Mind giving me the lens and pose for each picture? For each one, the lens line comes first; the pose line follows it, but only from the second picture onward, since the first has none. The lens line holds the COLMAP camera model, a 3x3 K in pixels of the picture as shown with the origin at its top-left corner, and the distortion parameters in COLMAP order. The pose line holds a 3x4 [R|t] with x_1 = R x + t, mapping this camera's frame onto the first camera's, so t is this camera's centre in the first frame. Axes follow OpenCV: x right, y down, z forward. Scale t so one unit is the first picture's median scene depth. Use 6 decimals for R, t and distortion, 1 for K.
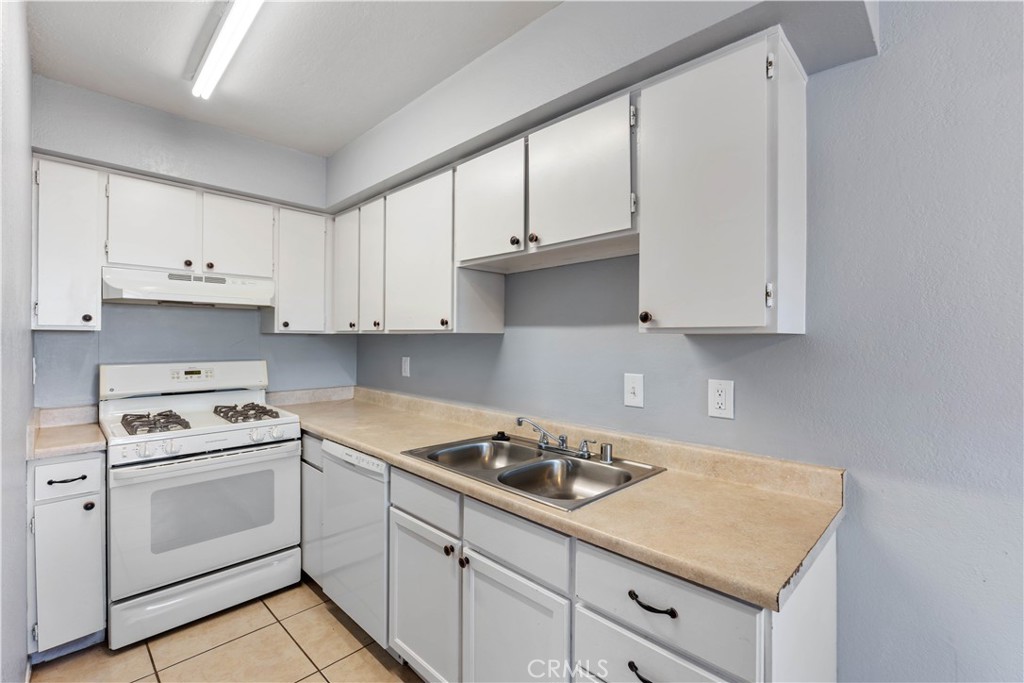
lens RADIAL K [[447.5, 0, 518.8], [0, 447.5, 339.2], [0, 0, 1]] dist [-0.007558, 0.000428]
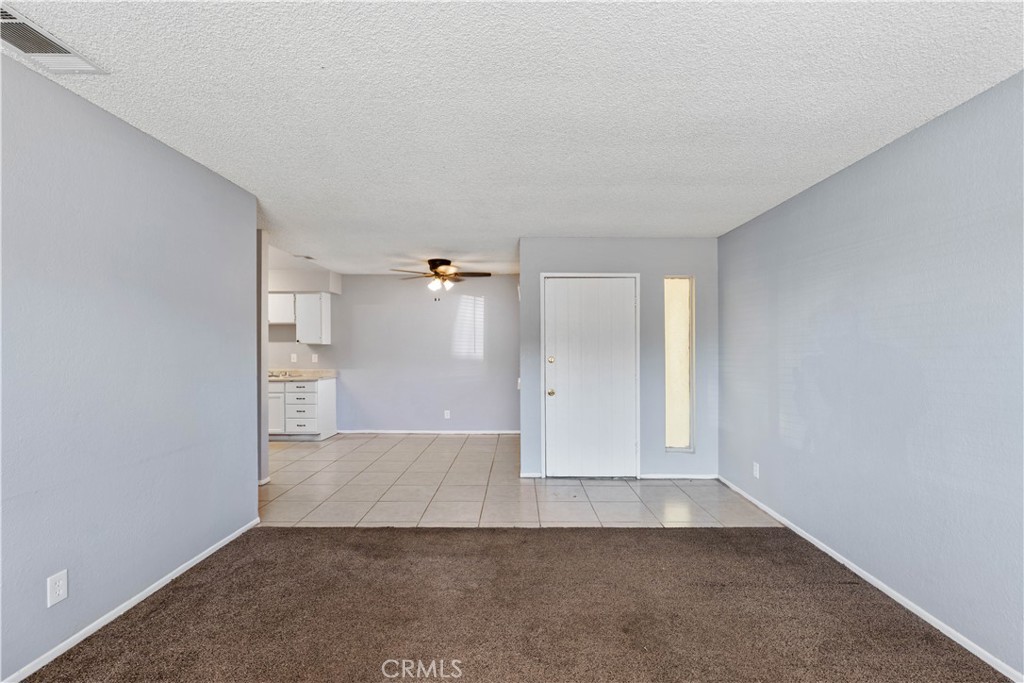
lens RADIAL K [[447.5, 0, 516.5], [0, 447.5, 347.7], [0, 0, 1]] dist [-0.007558, 0.000428]
pose [[0.721547, -0.009040, 0.692307, -0.914801], [0.005277, 0.999958, 0.007558, -0.000941], [-0.692346, -0.001800, 0.721564, -2.784141]]
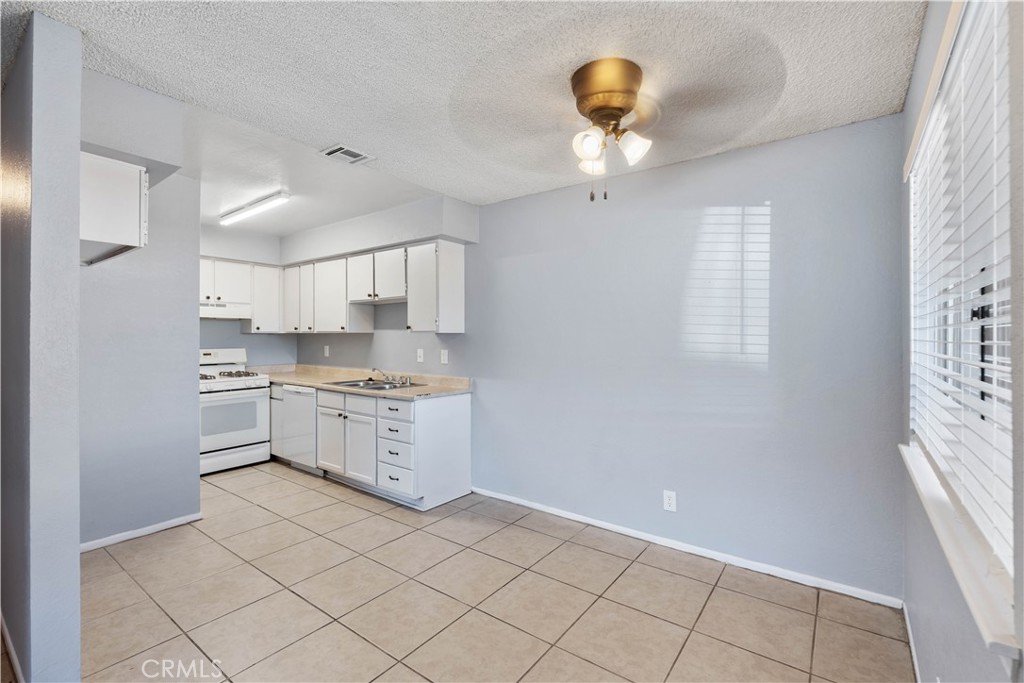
lens RADIAL K [[447.5, 0, 522.0], [0, 447.5, 337.1], [0, 0, 1]] dist [-0.007558, 0.000428]
pose [[0.989841, -0.006294, 0.142041, 0.392910], [0.005957, 0.999978, 0.002792, 0.005975], [-0.142056, -0.001917, 0.989857, -1.298888]]
